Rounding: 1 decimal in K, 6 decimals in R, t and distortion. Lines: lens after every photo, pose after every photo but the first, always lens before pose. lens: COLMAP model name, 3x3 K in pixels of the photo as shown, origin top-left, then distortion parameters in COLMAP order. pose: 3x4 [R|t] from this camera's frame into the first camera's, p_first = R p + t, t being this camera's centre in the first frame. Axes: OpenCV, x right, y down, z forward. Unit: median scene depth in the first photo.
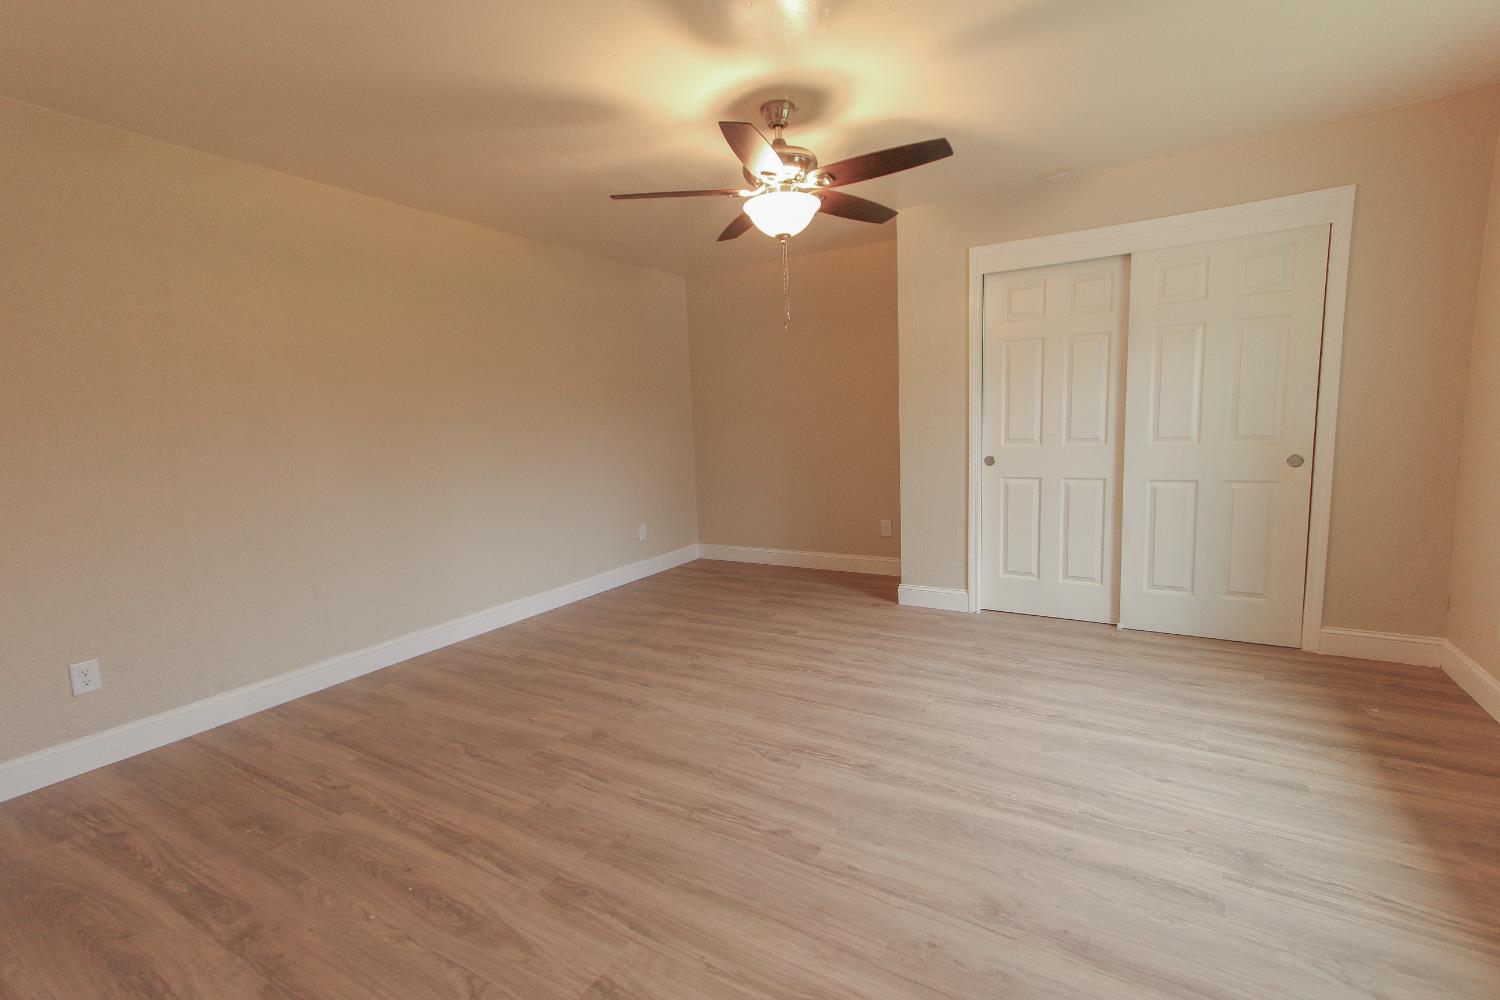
lens RADIAL K [[668.5, 0, 741.0], [0, 668.5, 492.7], [0, 0, 1]] dist [0.010549, 0.003572]
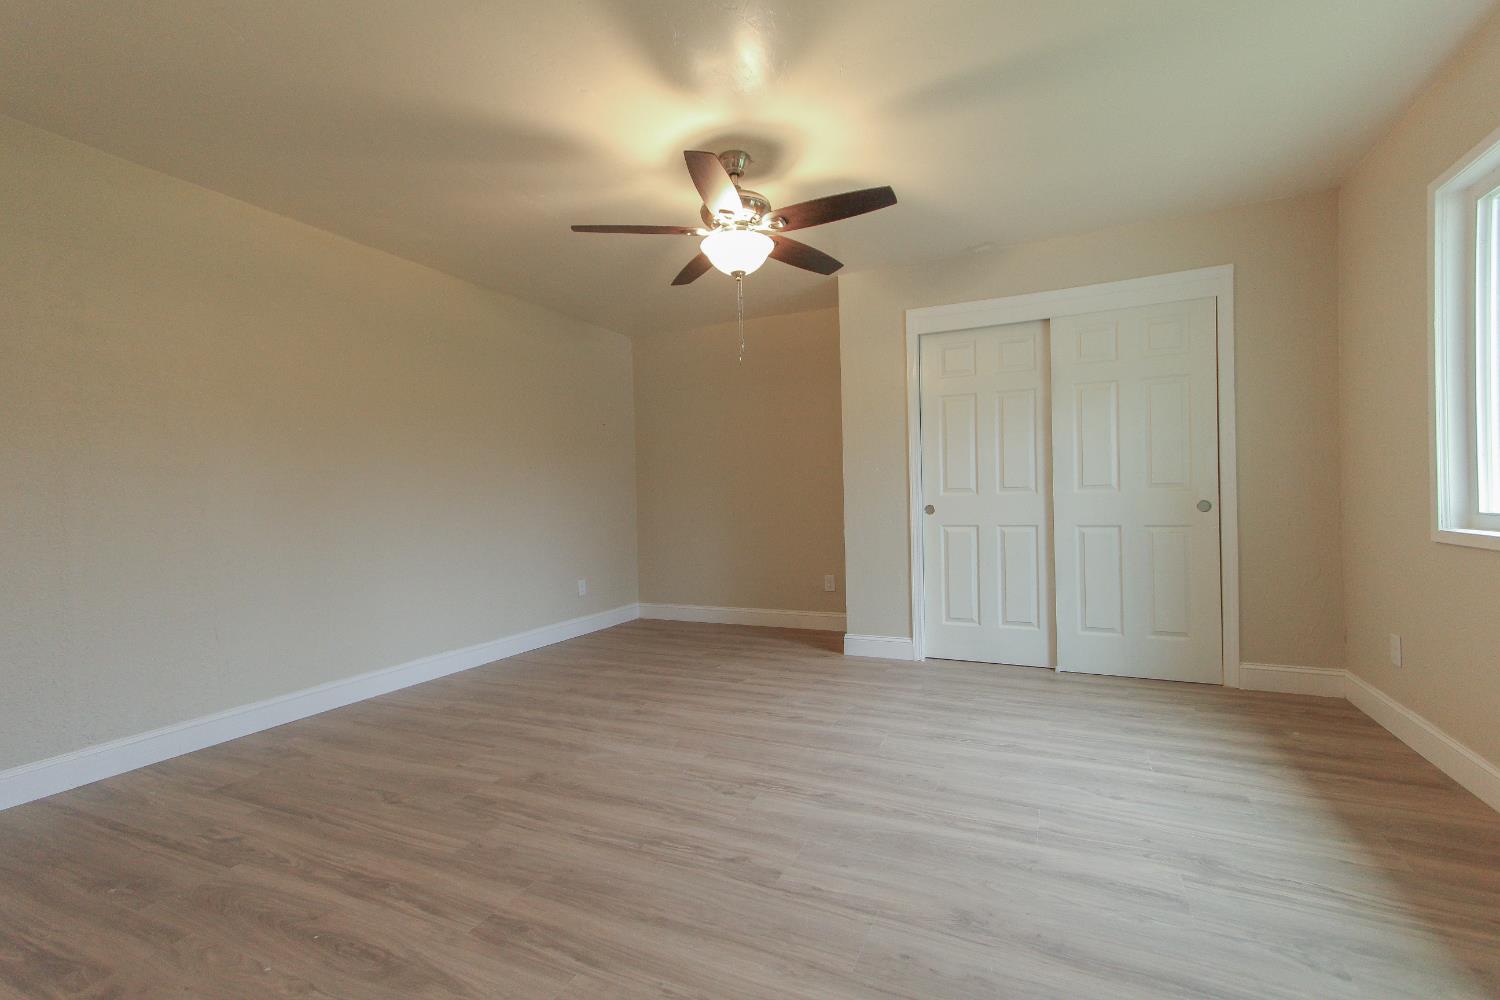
lens RADIAL K [[668.5, 0, 746.0], [0, 668.5, 493.8], [0, 0, 1]] dist [0.010549, 0.003572]
pose [[0.994552, 0.017454, 0.102767, -0.023376], [-0.004657, 0.992337, -0.123470, 0.075902], [-0.104135, 0.122319, 0.987013, 0.008488]]
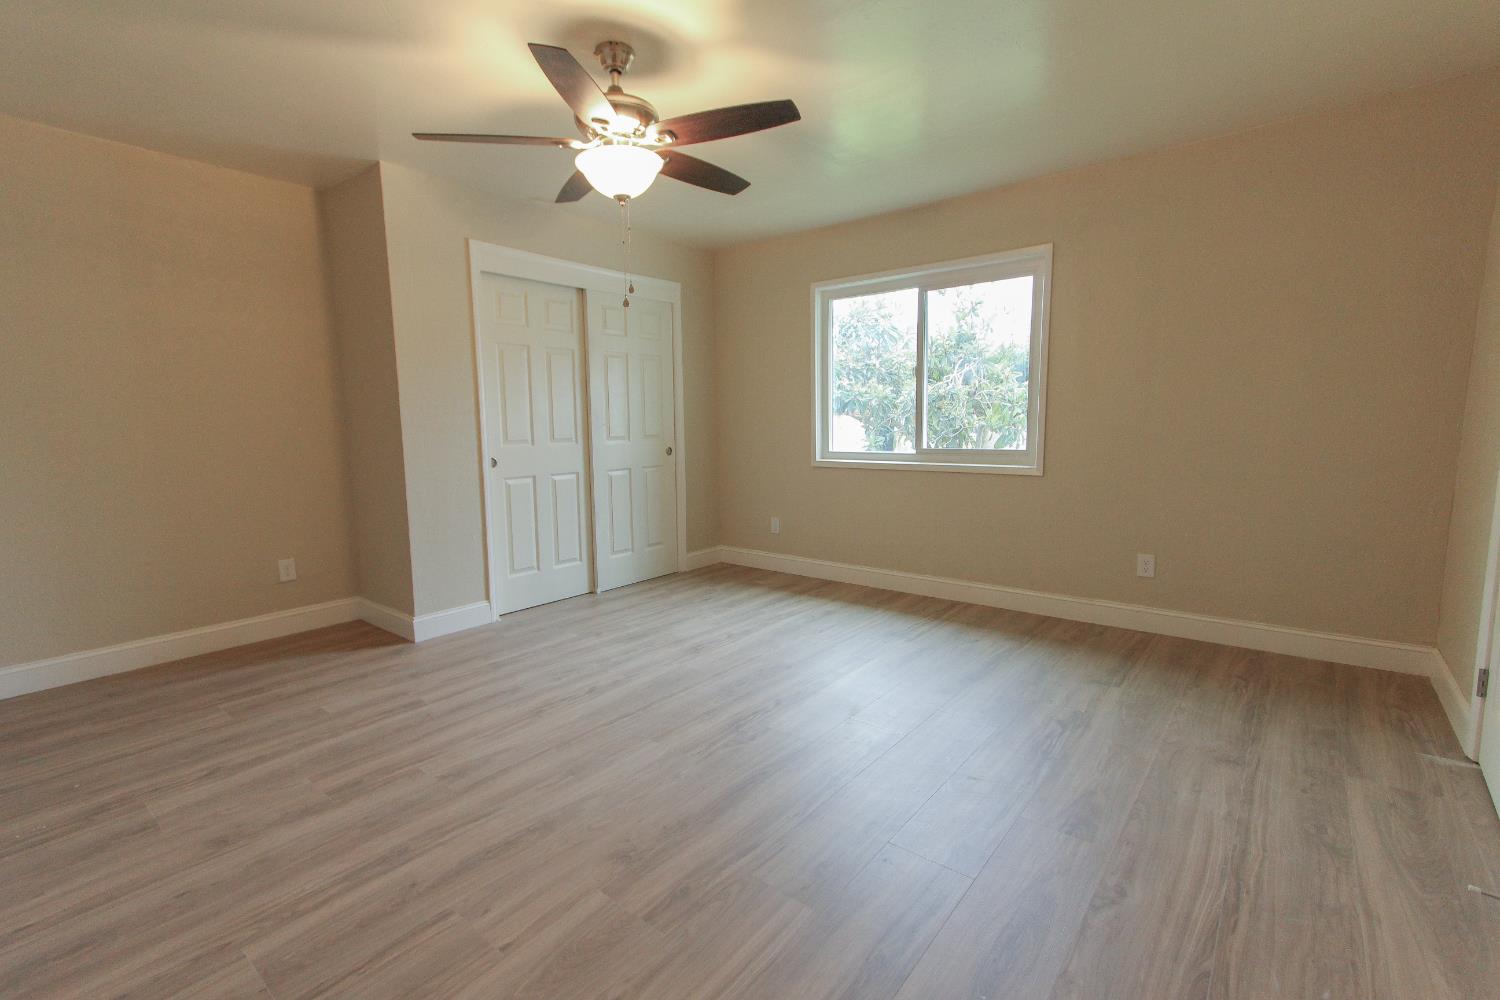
lens RADIAL K [[668.5, 0, 751.6], [0, 668.5, 489.8], [0, 0, 1]] dist [0.010549, 0.003572]
pose [[0.140904, -0.068500, 0.987651, -0.724164], [0.122291, 0.991168, 0.051297, -0.015775], [-0.982441, 0.113553, 0.148037, 0.644627]]
